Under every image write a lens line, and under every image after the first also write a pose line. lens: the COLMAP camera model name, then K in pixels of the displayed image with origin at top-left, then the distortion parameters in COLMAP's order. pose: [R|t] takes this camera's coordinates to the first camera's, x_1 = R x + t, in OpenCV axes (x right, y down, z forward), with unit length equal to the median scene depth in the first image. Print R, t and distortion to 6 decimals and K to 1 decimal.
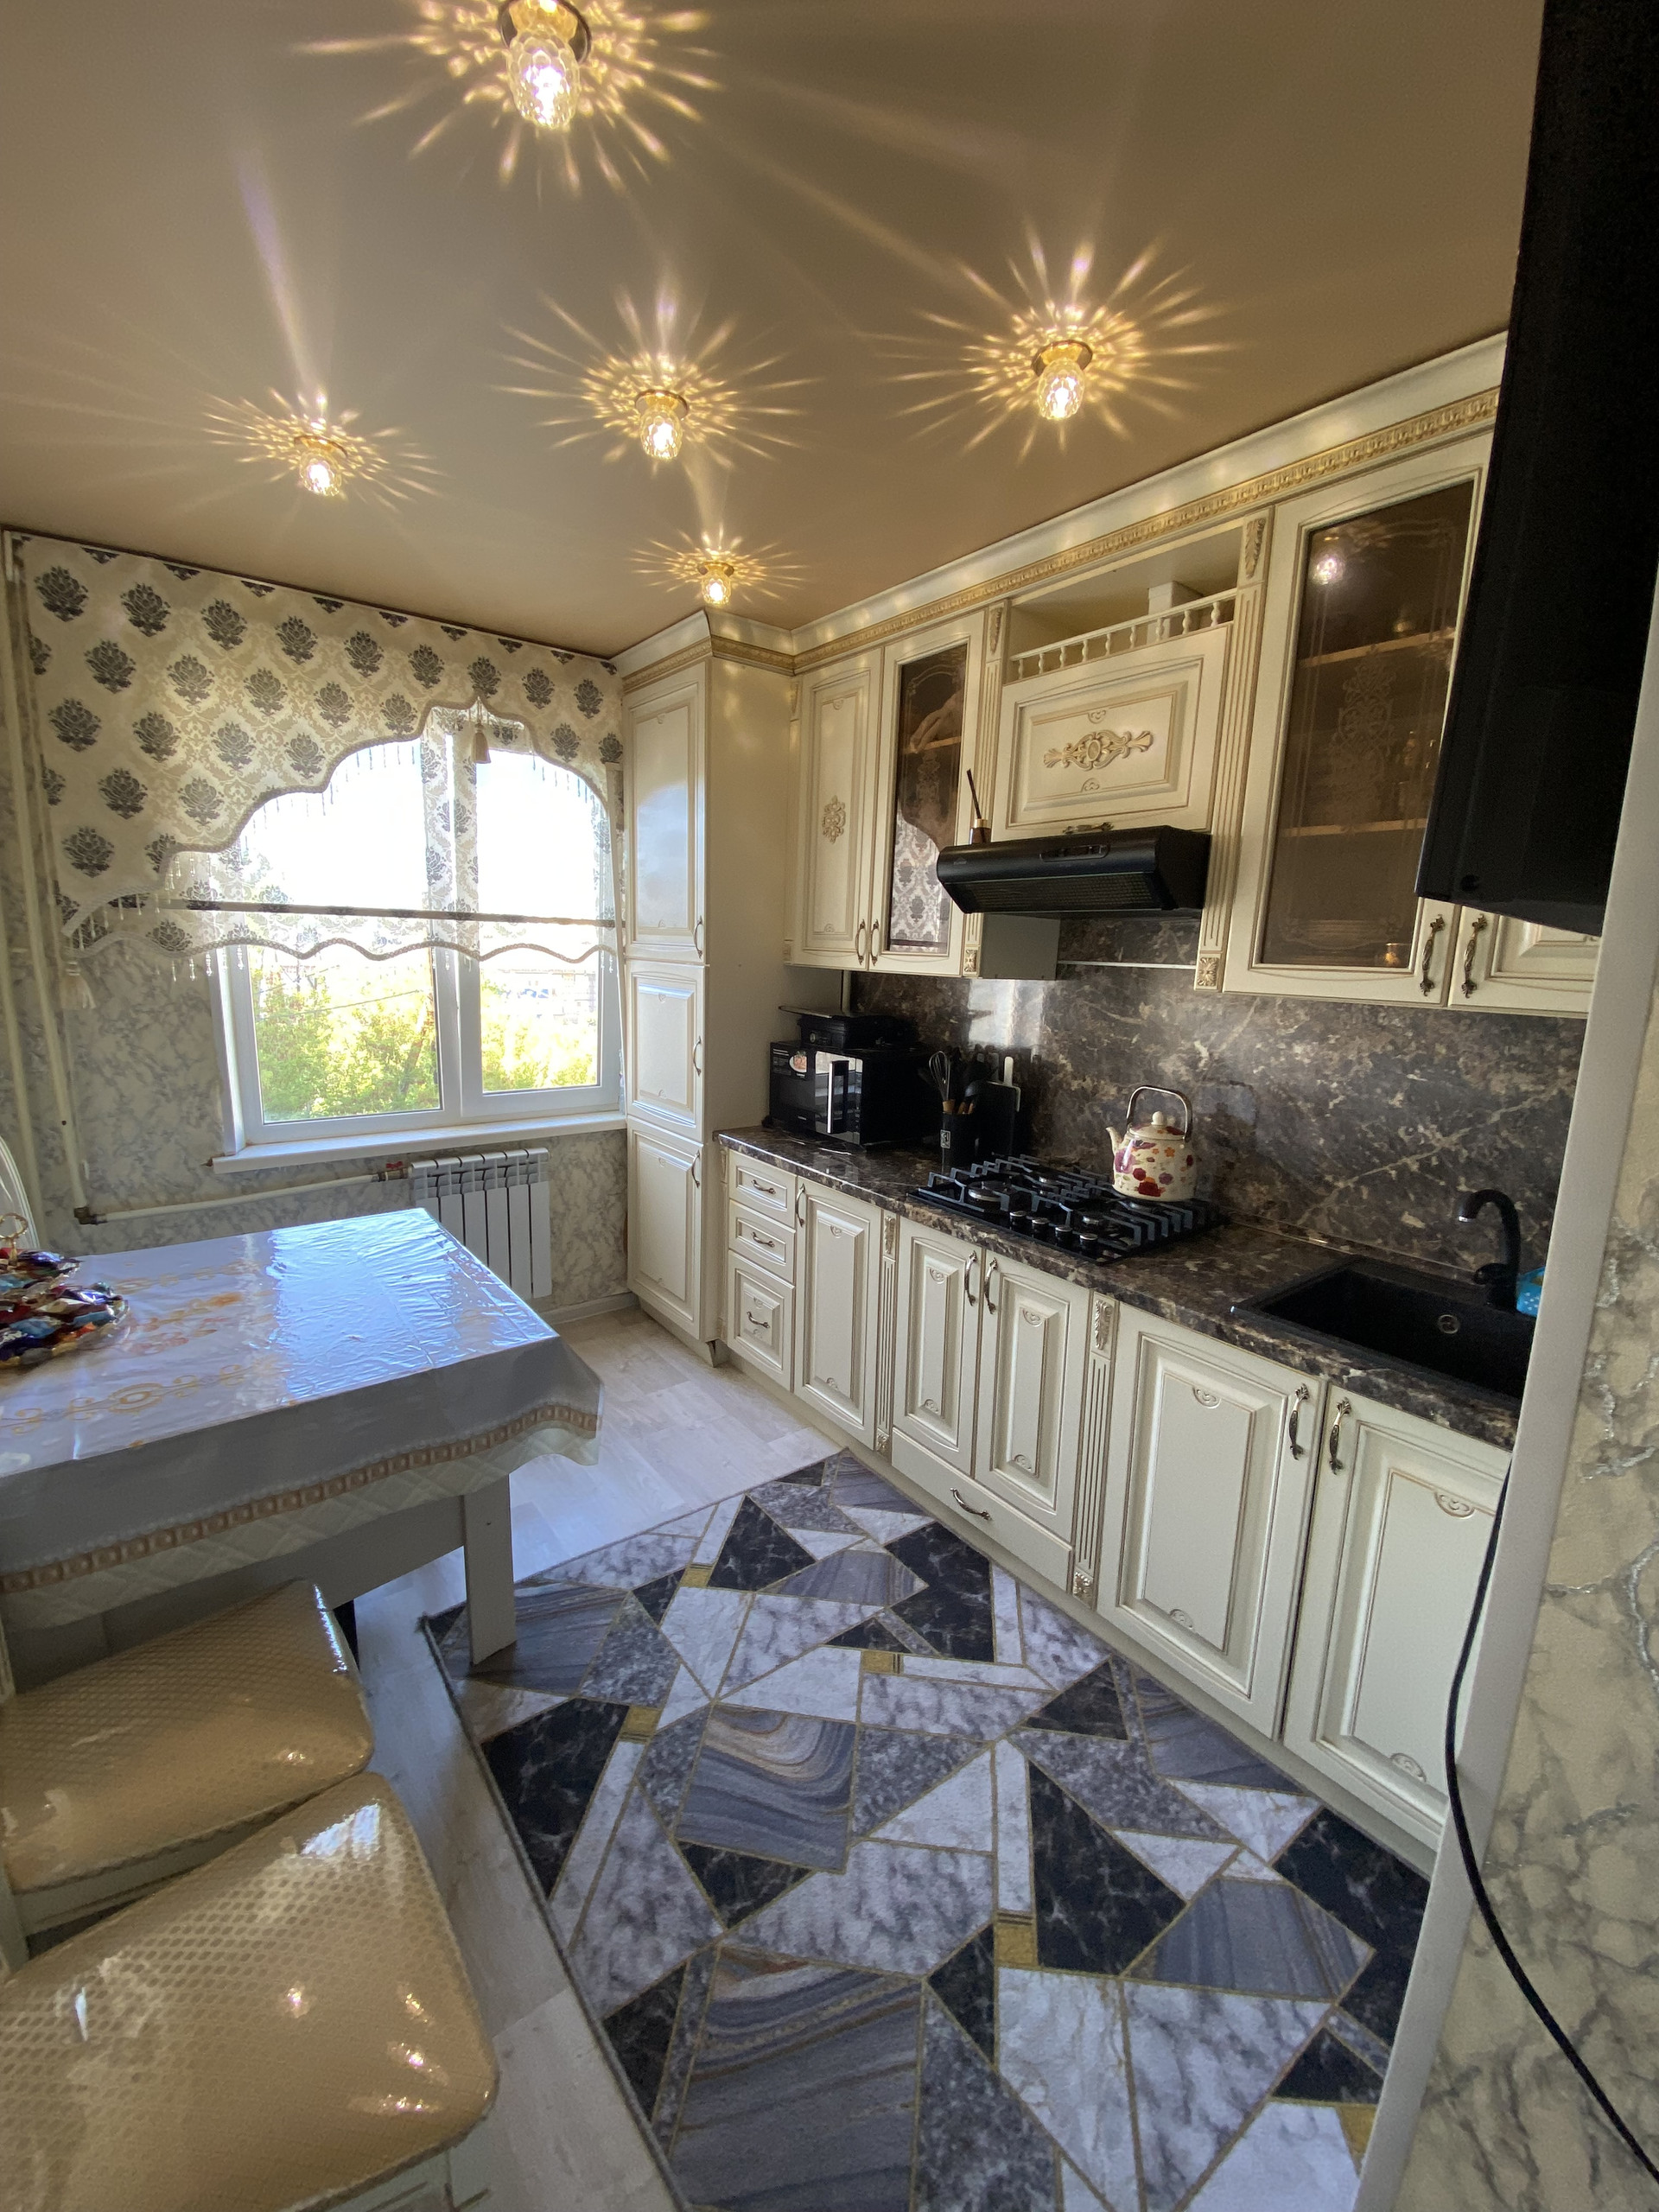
lens RADIAL K [[892.6, 0, 831.7], [0, 892.6, 1102.3], [0, 0, 1]] dist [0.011244, -0.017019]
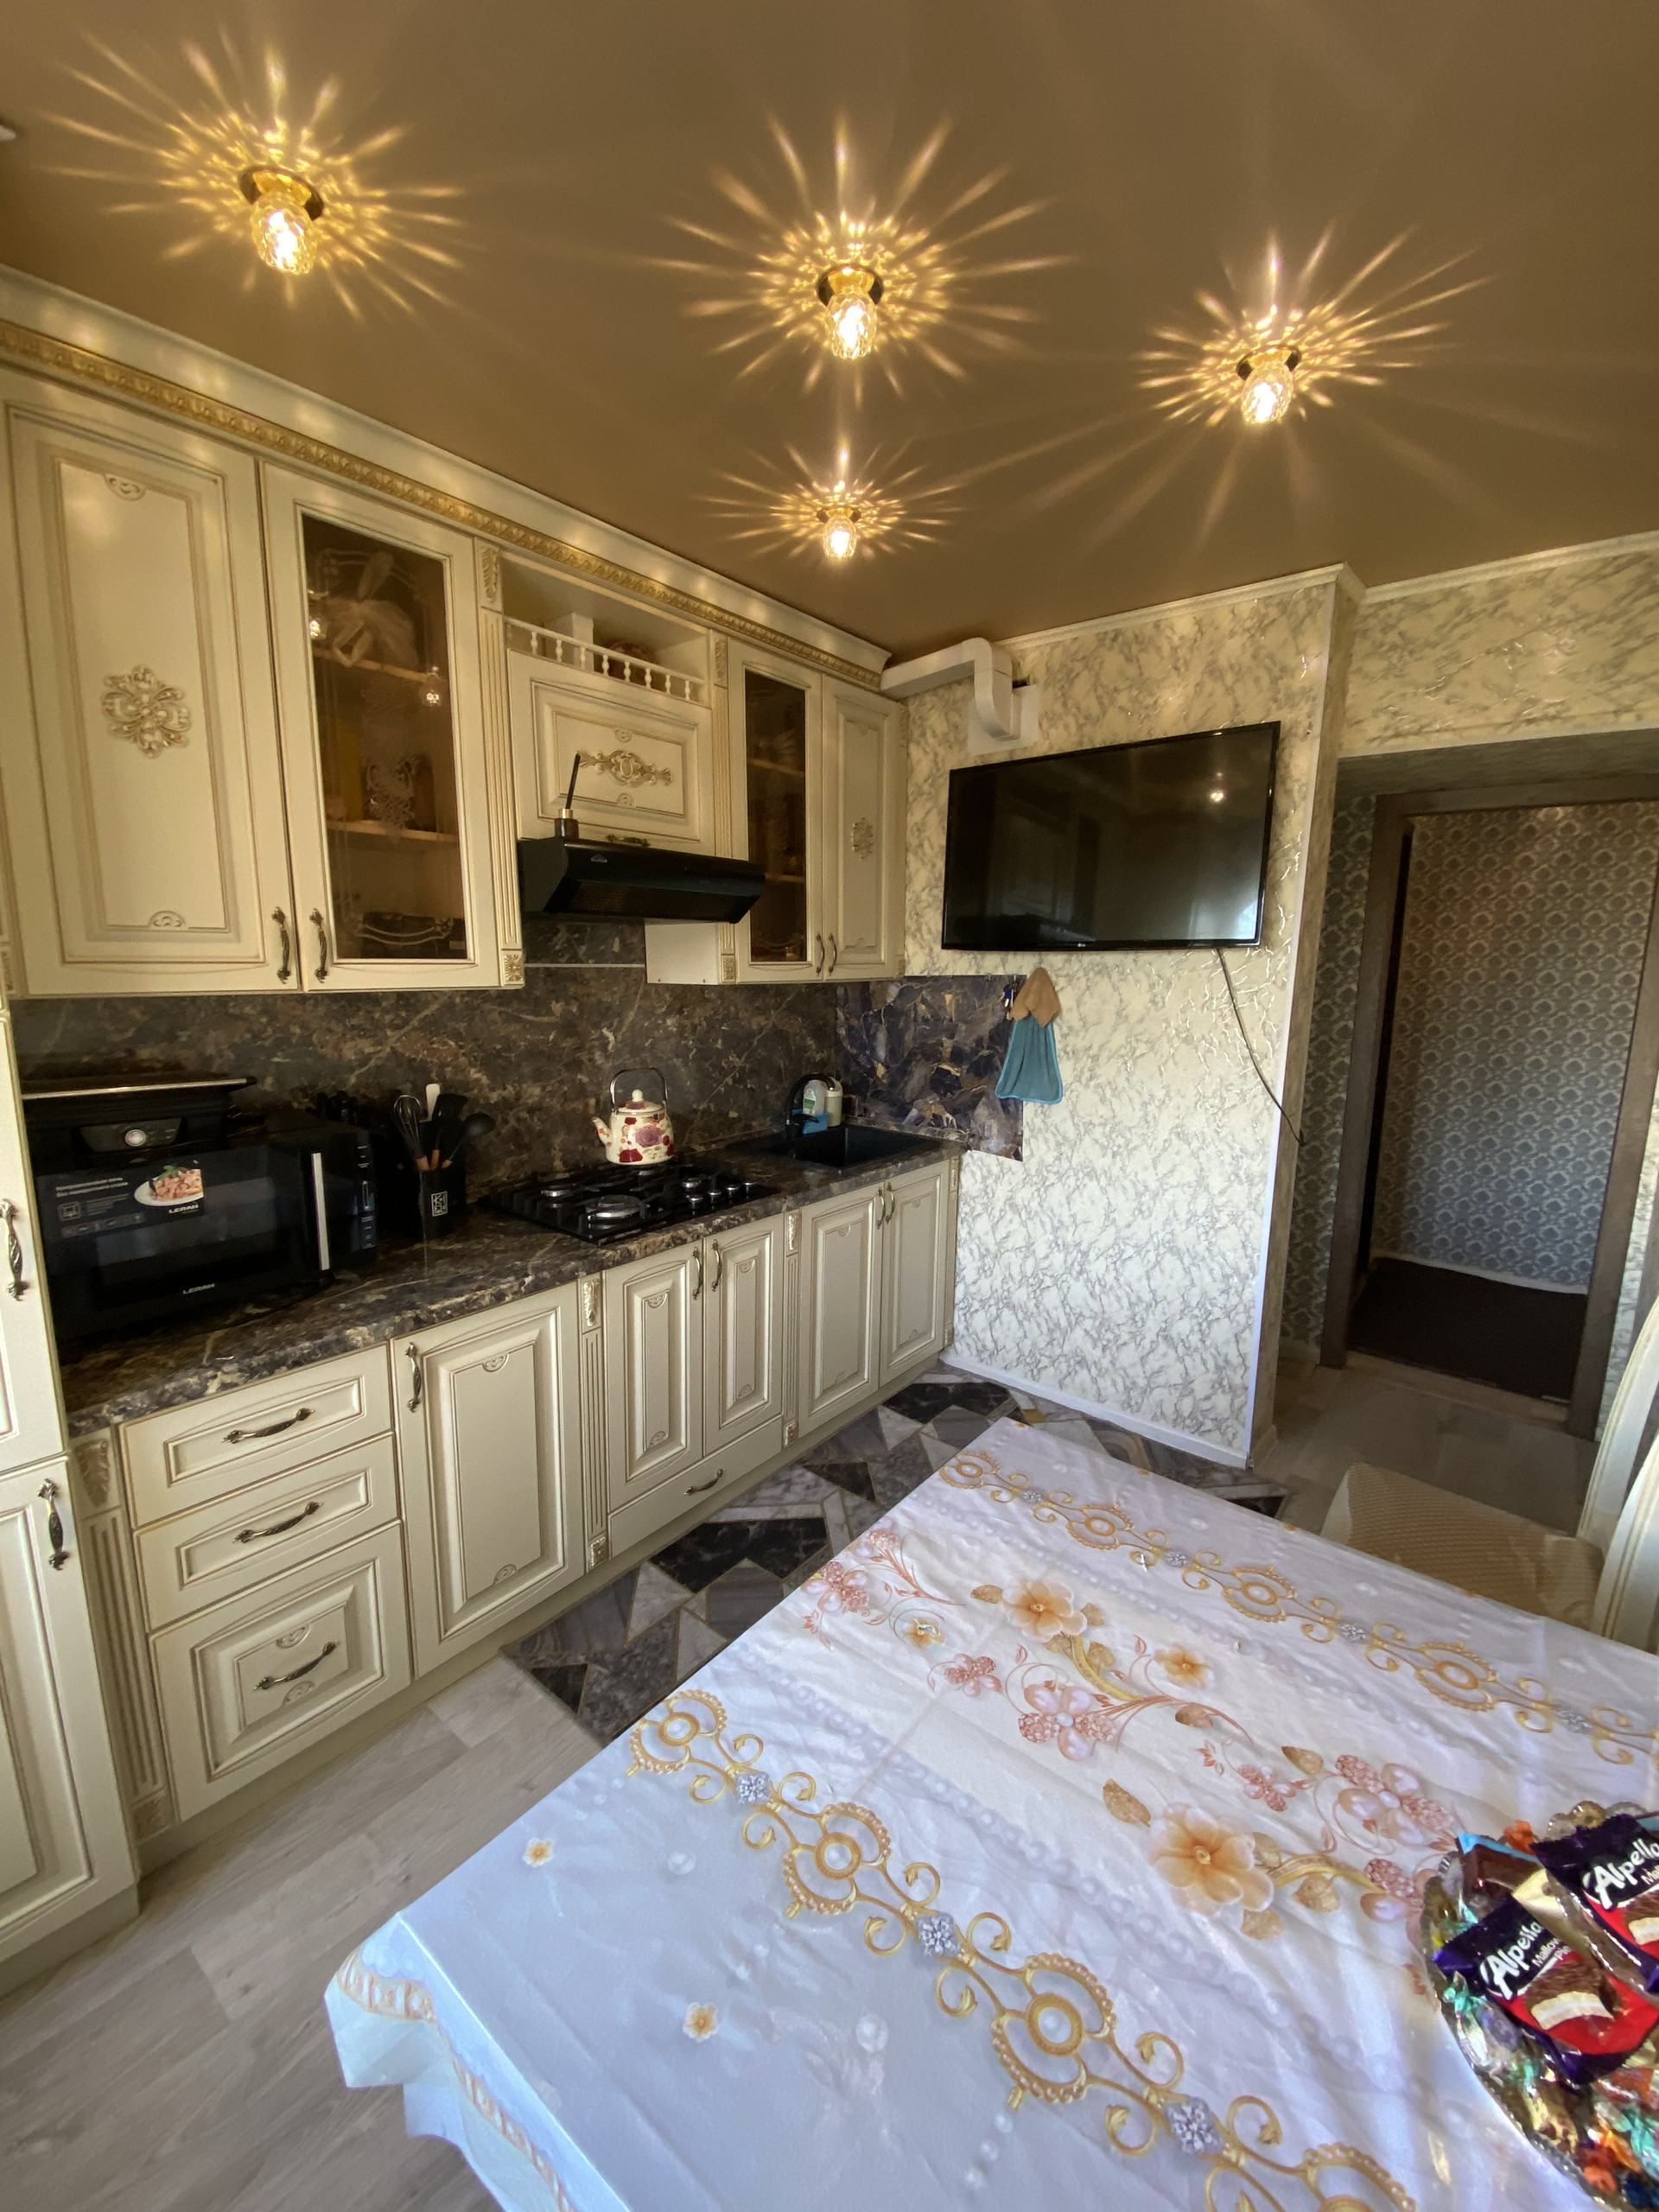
lens RADIAL K [[892.6, 0, 830.4], [0, 892.6, 1102.6], [0, 0, 1]] dist [0.011244, -0.017019]
pose [[-0.231465, -0.196322, 0.952828, -0.866208], [0.152384, 0.960020, 0.234822, -0.223874], [-0.960835, 0.199548, -0.192295, 1.055781]]
